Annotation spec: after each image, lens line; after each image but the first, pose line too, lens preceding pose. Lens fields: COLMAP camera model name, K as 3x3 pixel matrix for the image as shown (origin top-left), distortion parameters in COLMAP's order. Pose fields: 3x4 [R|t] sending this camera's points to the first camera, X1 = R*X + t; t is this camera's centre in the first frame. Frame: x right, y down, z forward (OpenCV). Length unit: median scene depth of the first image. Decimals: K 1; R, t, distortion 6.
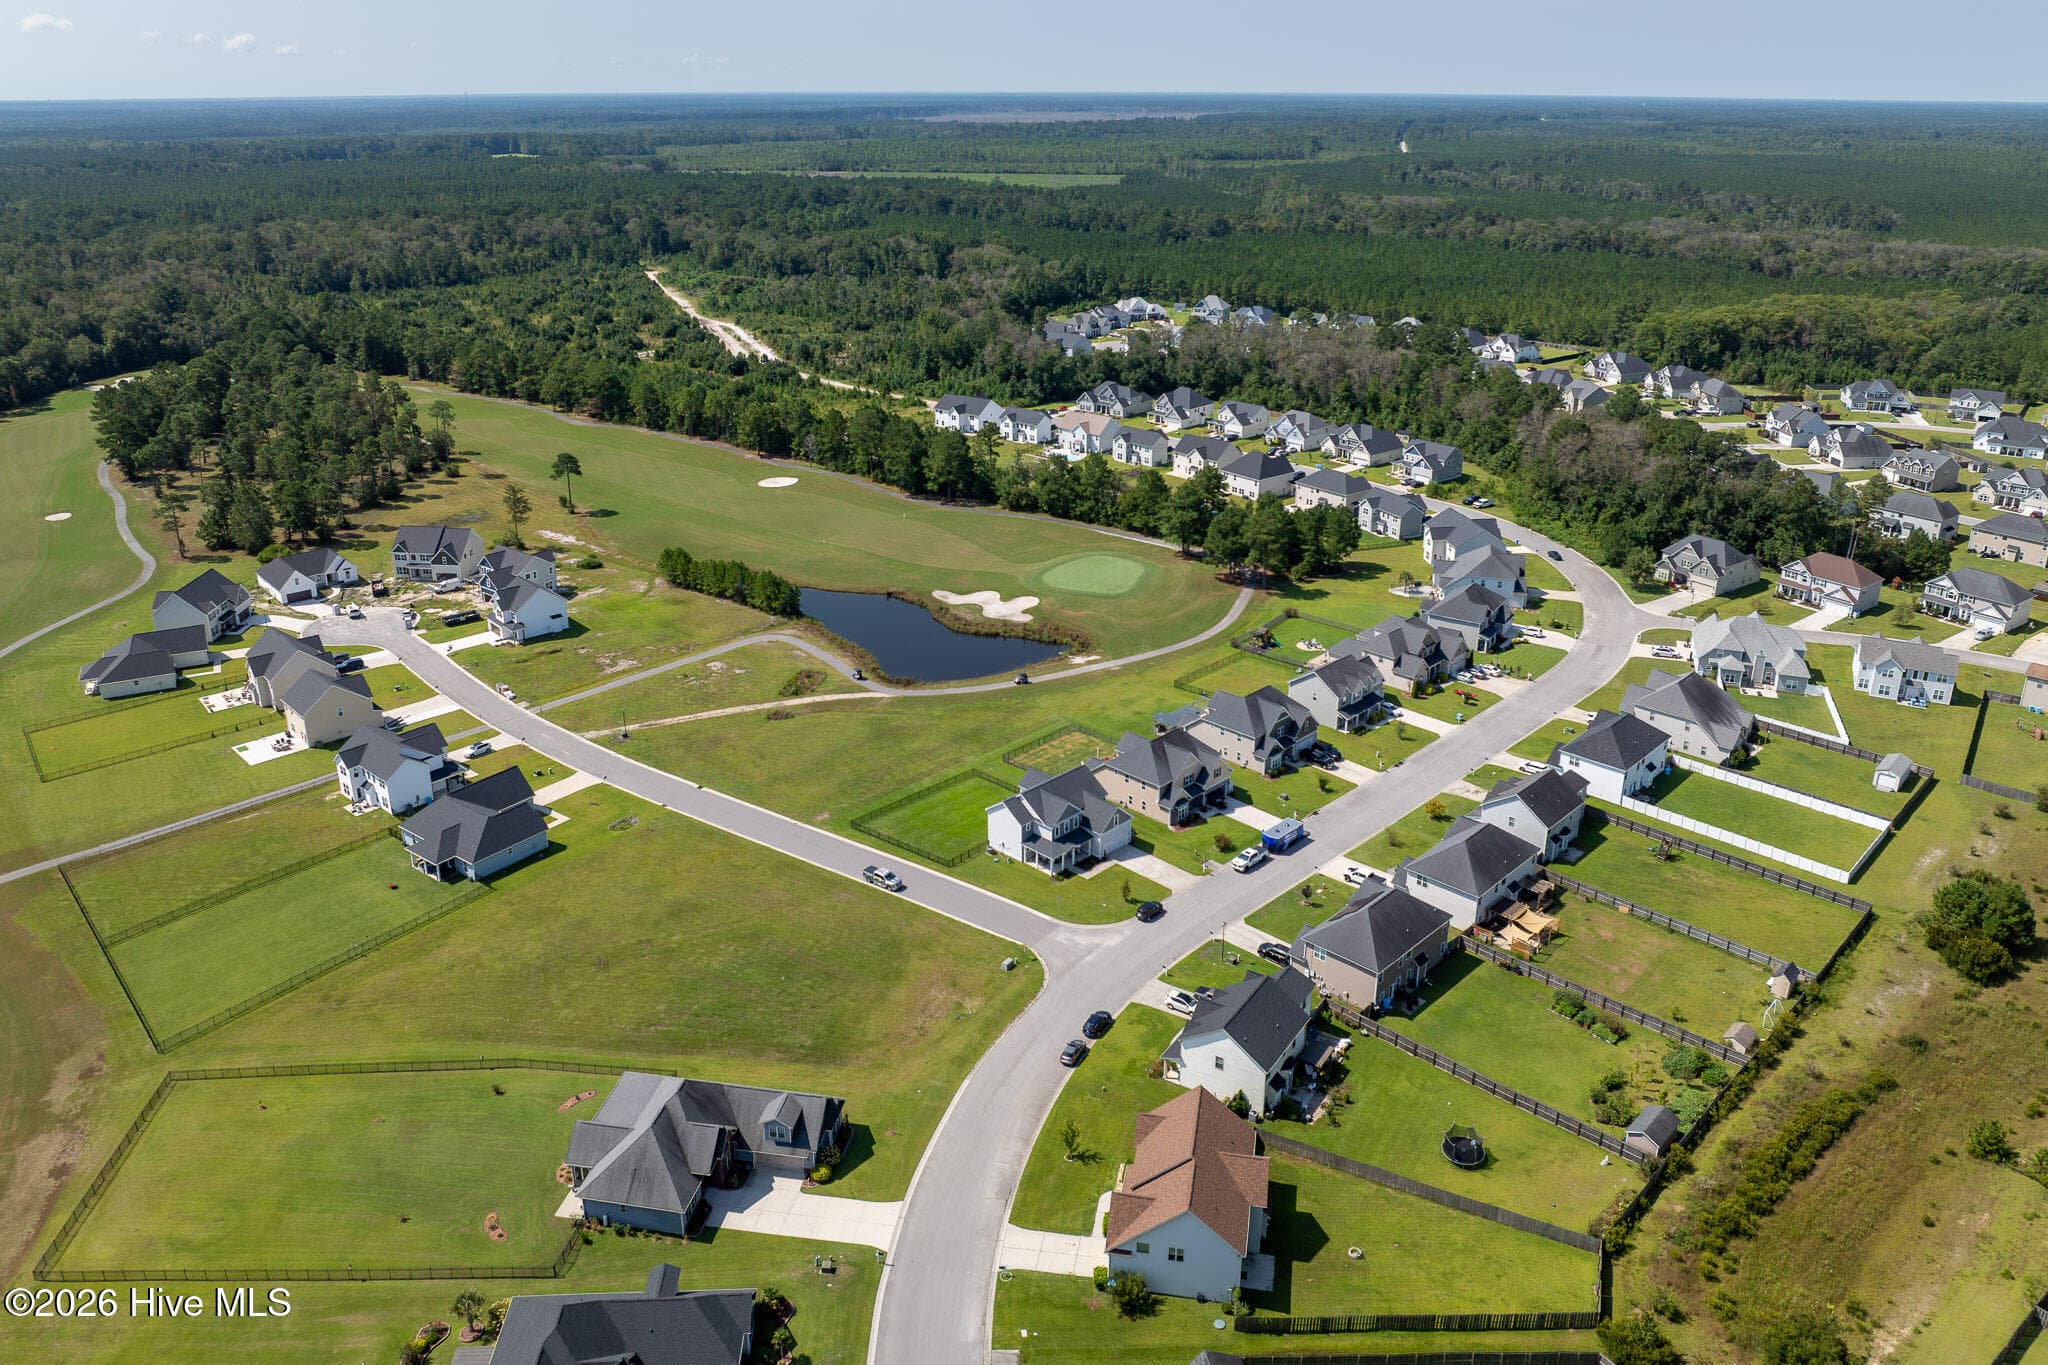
lens RADIAL K [[1460.2, 0, 1032.6], [0, 1460.2, 580.2], [0, 0, 1]] dist [-0.033144, -0.018132]
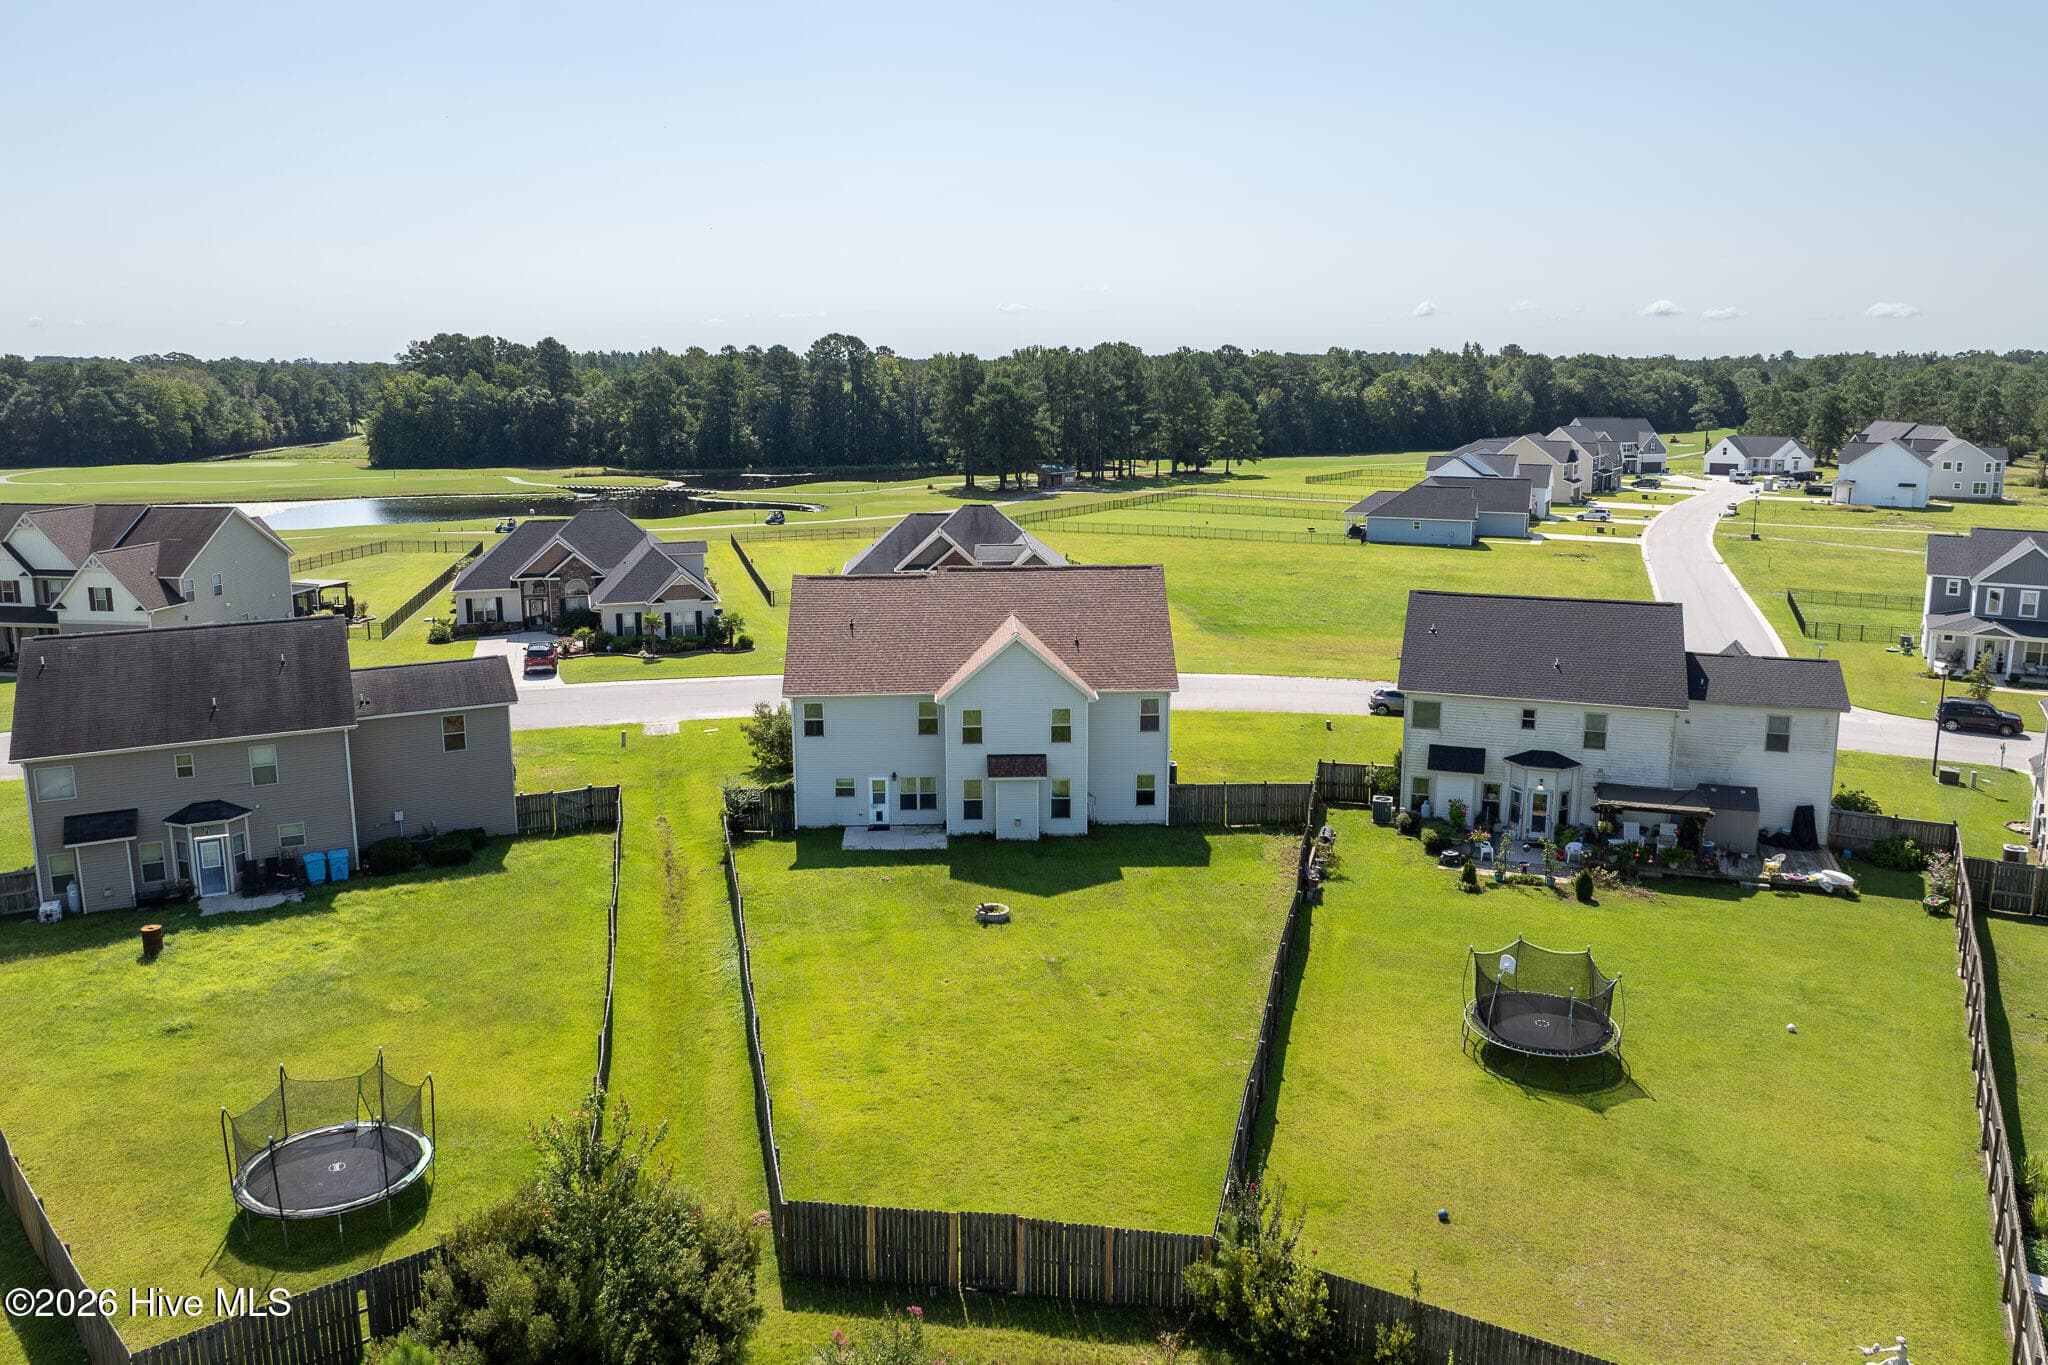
lens RADIAL K [[1451.1, 0, 1030.8], [0, 1451.1, 648.8], [0, 0, 1]] dist [-0.039382, 0.002590]
pose [[0.239701, 0.184343, -0.953185, 0.382587], [-0.310056, 0.944927, 0.104776, 0.232927], [0.920005, 0.270426, 0.283656, 0.576908]]
